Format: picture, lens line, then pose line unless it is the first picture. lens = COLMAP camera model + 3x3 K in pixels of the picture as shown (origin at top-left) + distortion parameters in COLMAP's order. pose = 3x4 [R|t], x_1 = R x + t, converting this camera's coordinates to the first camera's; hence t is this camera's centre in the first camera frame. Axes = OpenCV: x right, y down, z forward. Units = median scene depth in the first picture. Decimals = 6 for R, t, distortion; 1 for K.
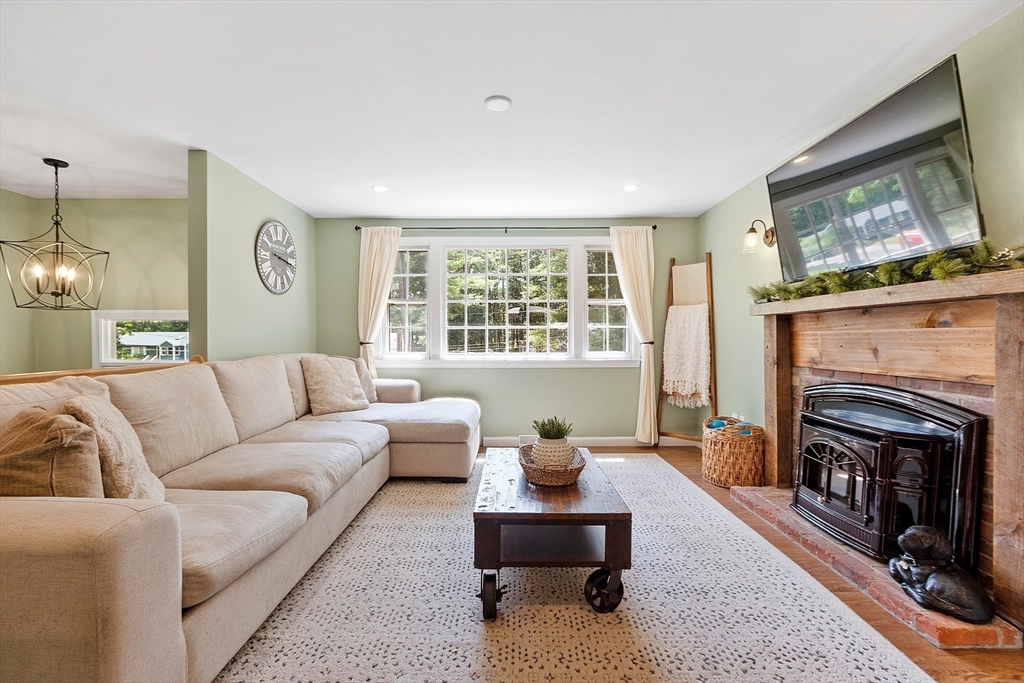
lens RADIAL K [[452.5, 0, 512.0], [0, 452.5, 341.5], [0, 0, 1]] dist [0.000854, 0.000001]
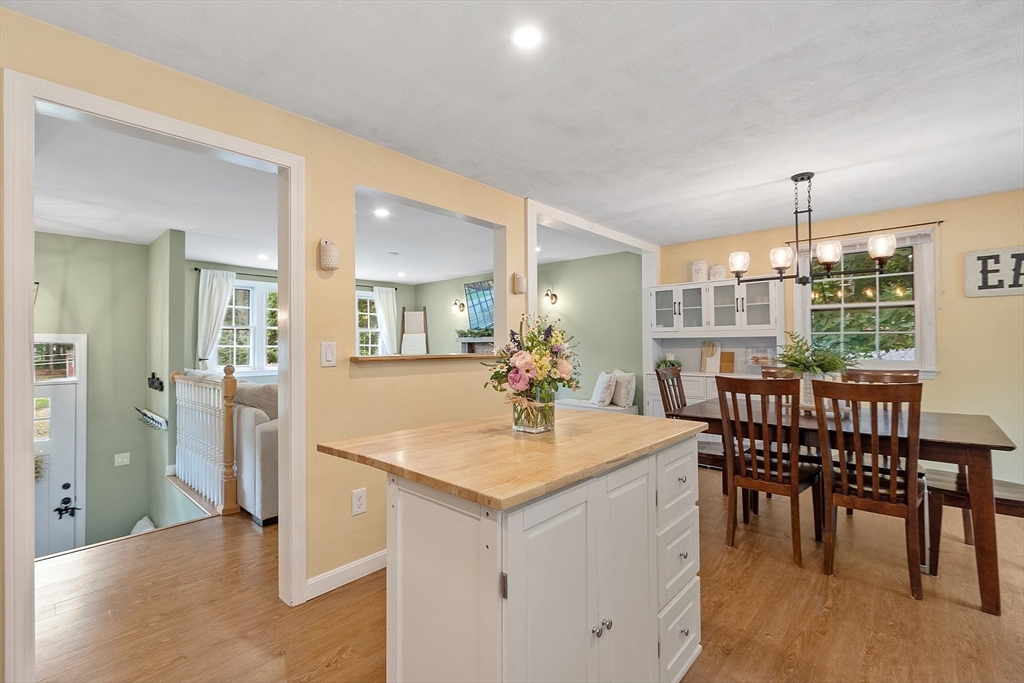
lens RADIAL K [[452.5, 0, 512.0], [0, 452.5, 341.5], [0, 0, 1]] dist [0.000854, 0.000001]
pose [[0.665500, 0.001421, 0.746396, -0.702497], [0.007186, 0.999940, -0.008310, -0.029758], [-0.746363, 0.010894, 0.665450, -0.509803]]
